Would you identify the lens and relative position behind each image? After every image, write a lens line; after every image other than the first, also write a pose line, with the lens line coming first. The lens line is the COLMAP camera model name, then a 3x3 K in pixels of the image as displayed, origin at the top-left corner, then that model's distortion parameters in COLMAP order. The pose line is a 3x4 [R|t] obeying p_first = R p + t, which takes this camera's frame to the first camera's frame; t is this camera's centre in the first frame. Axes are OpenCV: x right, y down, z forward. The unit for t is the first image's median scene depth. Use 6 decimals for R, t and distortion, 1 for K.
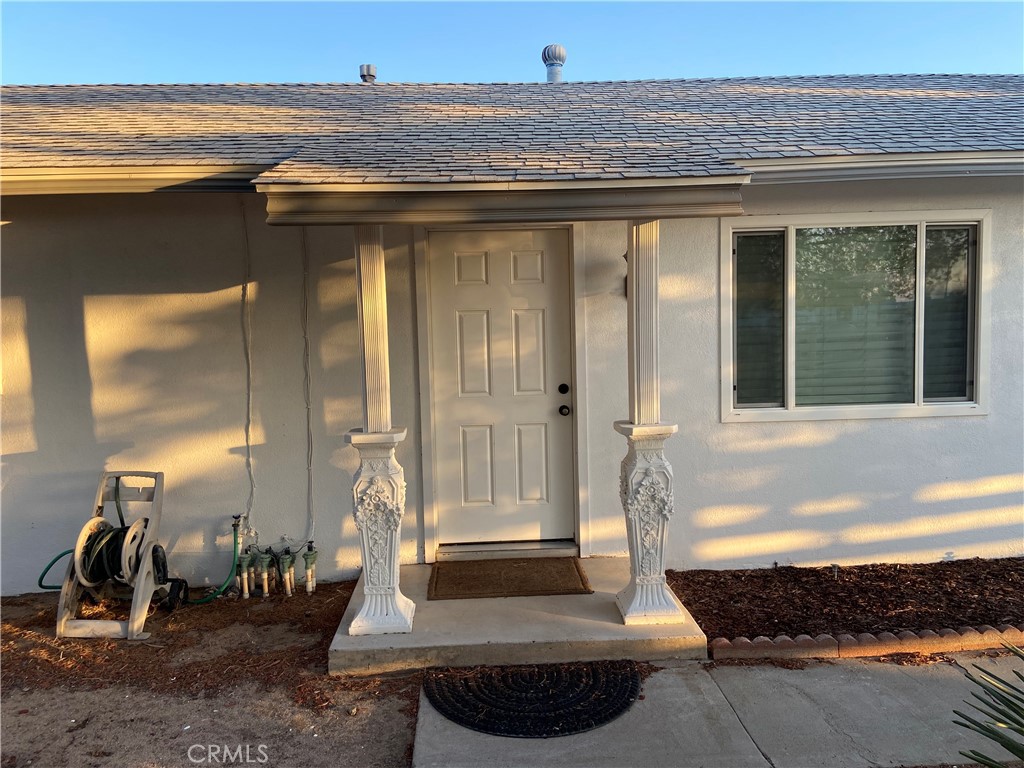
lens RADIAL K [[770.8, 0, 514.6], [0, 770.8, 385.4], [0, 0, 1]] dist [0.118582, -0.158244]
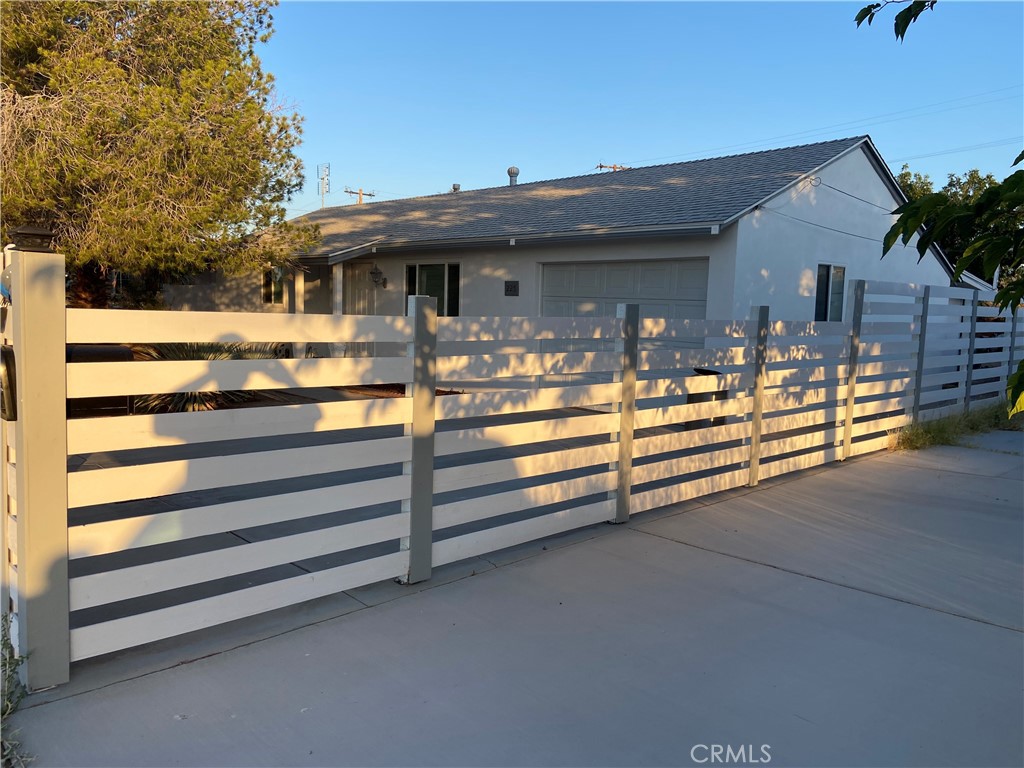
lens RADIAL K [[786.2, 0, 513.4], [0, 786.2, 369.0], [0, 0, 1]] dist [0.101070, -0.000403]
pose [[0.647838, 0.105892, -0.754382, 2.716460], [-0.105287, 0.993234, 0.049002, -0.003602], [0.754467, 0.047681, 0.654604, -0.570463]]
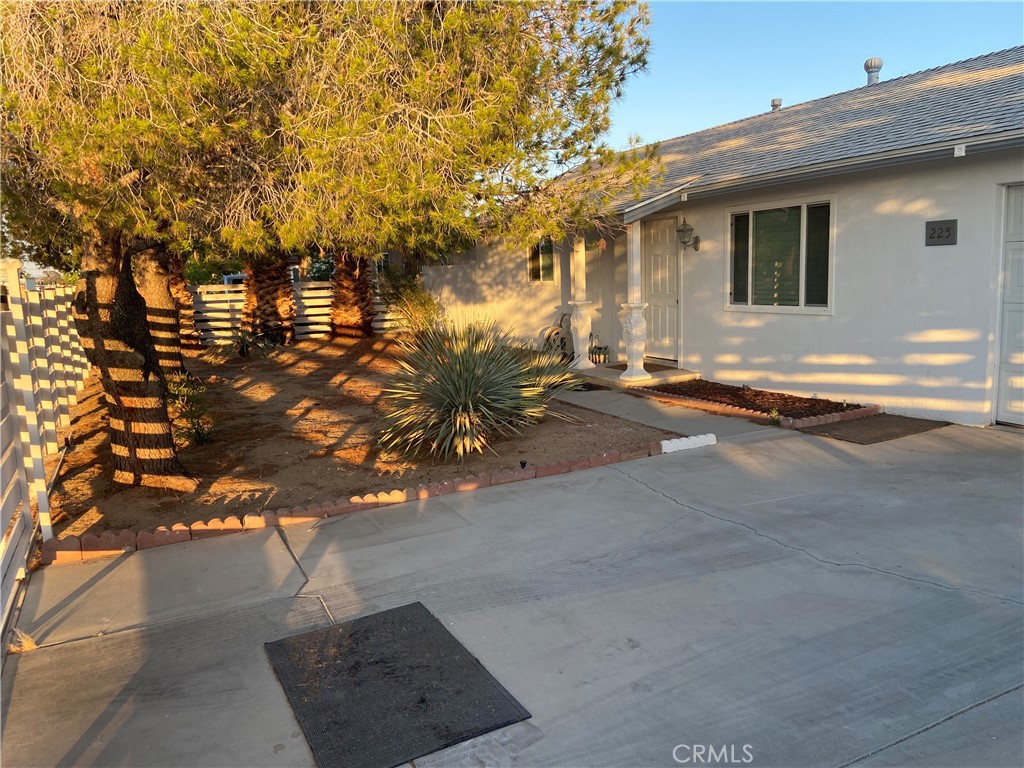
lens RADIAL K [[779.0, 0, 514.4], [0, 779.0, 378.1], [0, 0, 1]] dist [0.132125, -0.166334]
pose [[0.397266, 0.138284, -0.907225, 1.917131], [-0.046088, 0.990341, 0.130772, -0.021850], [0.916545, -0.010139, 0.399802, -0.312969]]
